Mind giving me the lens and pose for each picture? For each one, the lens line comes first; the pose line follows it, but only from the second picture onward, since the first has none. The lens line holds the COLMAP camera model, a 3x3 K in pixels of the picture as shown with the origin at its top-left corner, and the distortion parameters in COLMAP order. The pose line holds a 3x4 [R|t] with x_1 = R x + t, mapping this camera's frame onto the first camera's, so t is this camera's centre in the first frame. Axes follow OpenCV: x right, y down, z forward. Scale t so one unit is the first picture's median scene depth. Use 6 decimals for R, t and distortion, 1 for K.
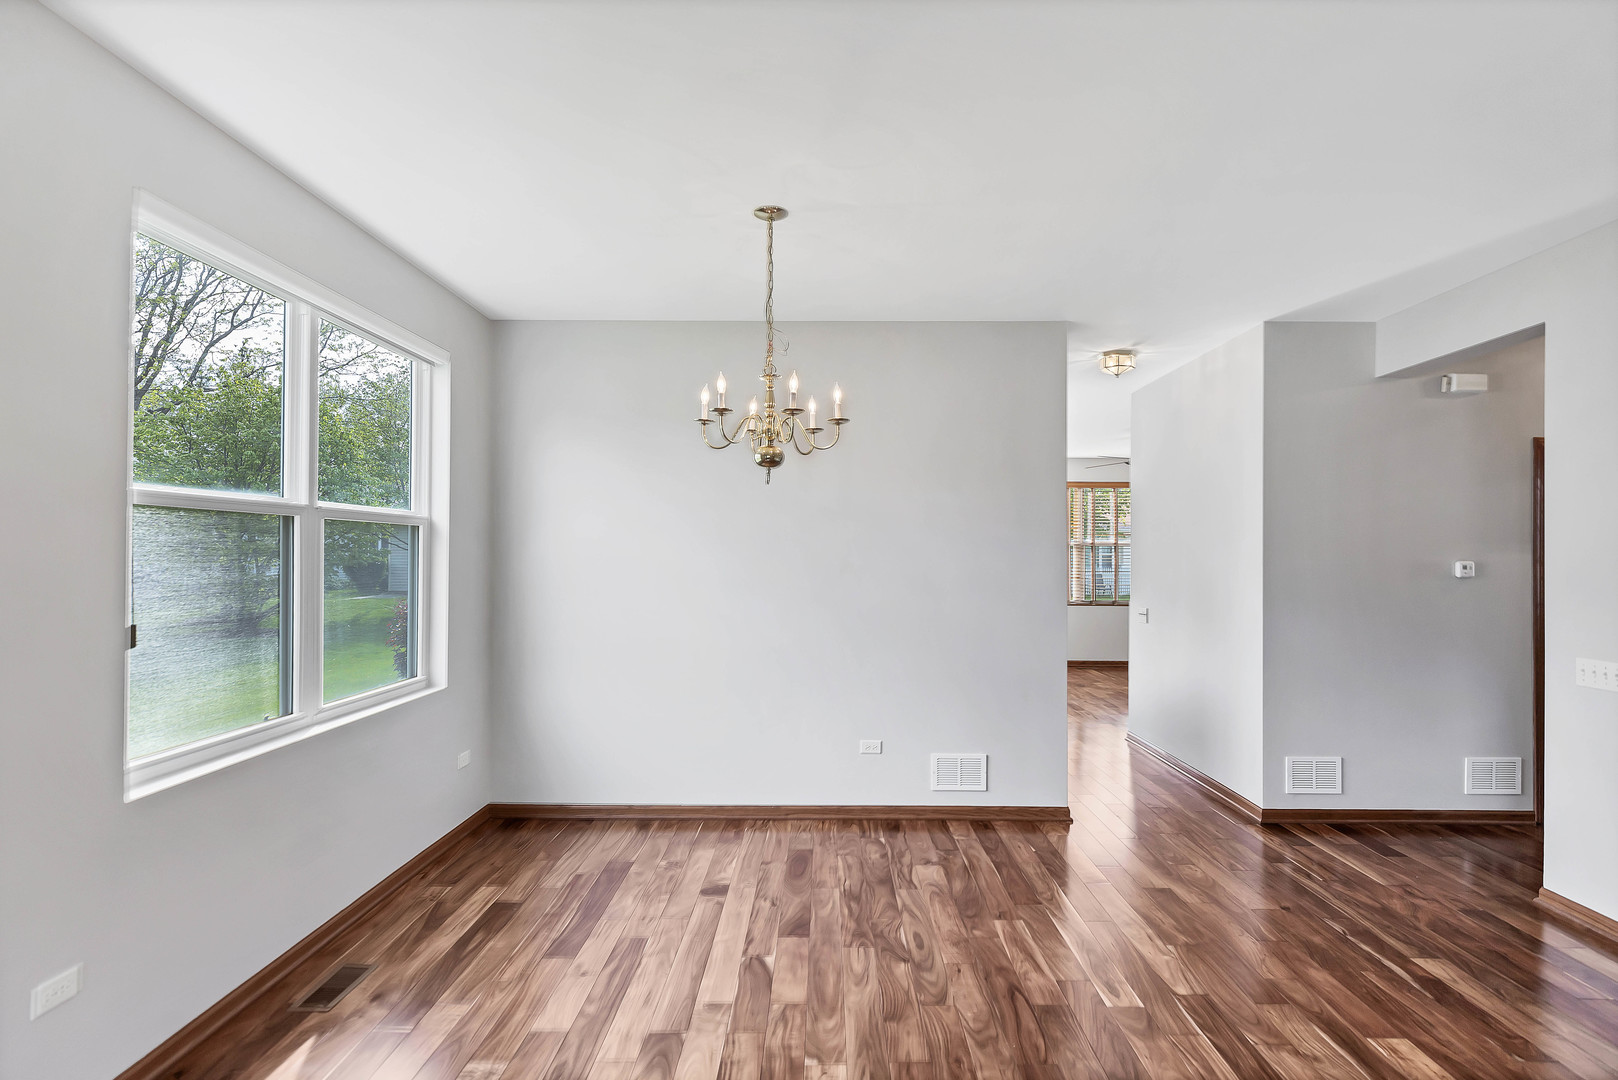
lens RADIAL K [[800.6, 0, 827.6], [0, 800.6, 547.0], [0, 0, 1]] dist [-0.000180, 0.000511]
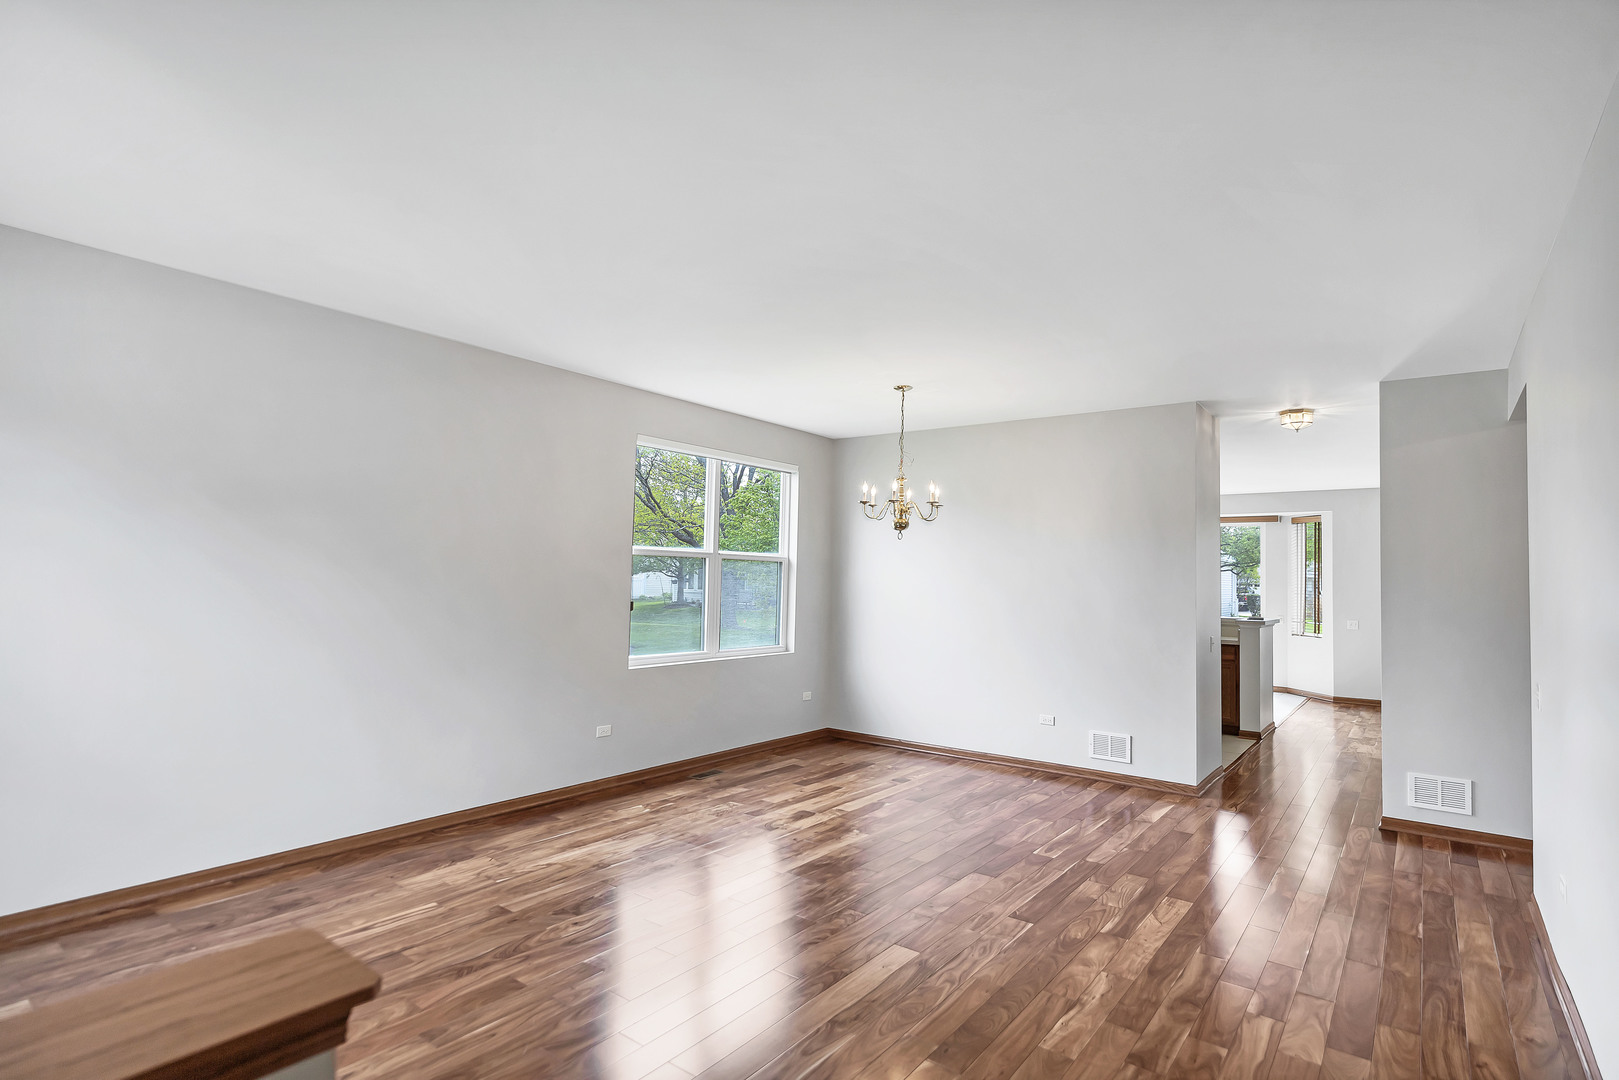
lens RADIAL K [[804.3, 0, 864.2], [0, 804.3, 547.0], [0, 0, 1]] dist [0.002042, 0.000222]
pose [[0.821441, -0.010313, -0.570201, 0.752794], [-0.012942, 0.999242, -0.036717, 0.004651], [0.570147, 0.037540, 0.820685, -0.436166]]
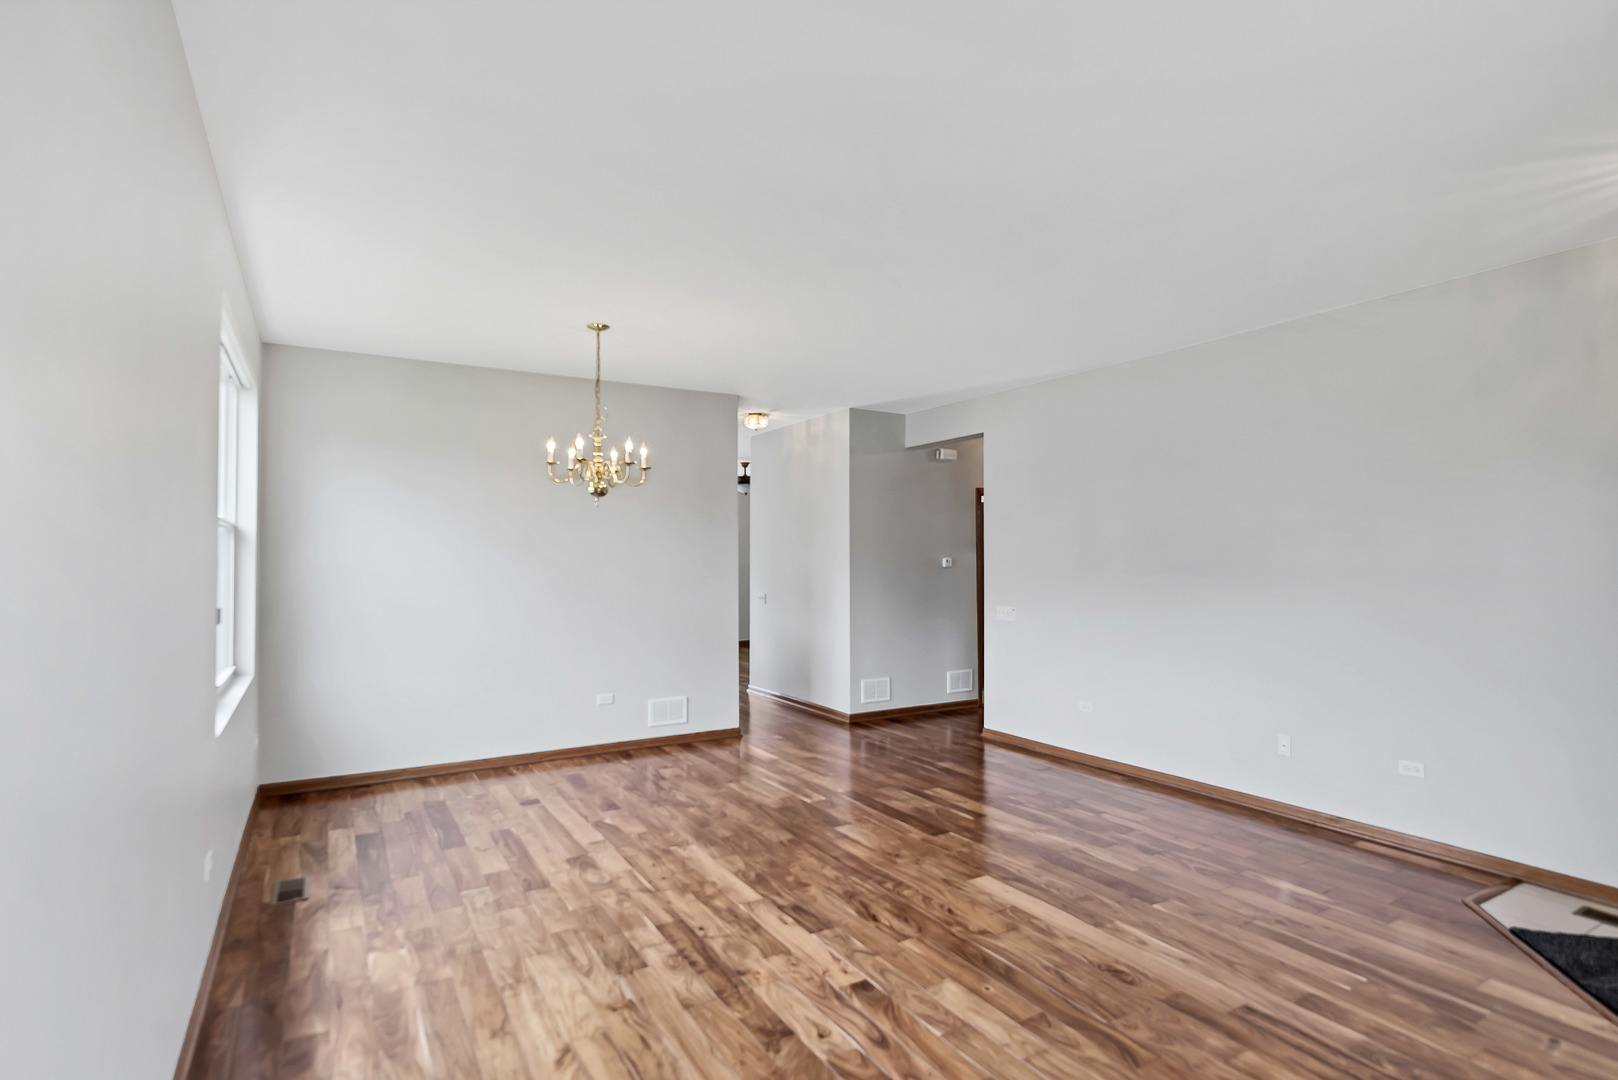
lens RADIAL K [[800.6, 0, 827.6], [0, 800.6, 547.0], [0, 0, 1]] dist [-0.000180, 0.000511]
pose [[0.850263, 0.000763, 0.526357, -0.425299], [0.001157, 0.999994, -0.003320, -0.000655], [-0.526356, 0.003432, 0.850257, -0.424468]]
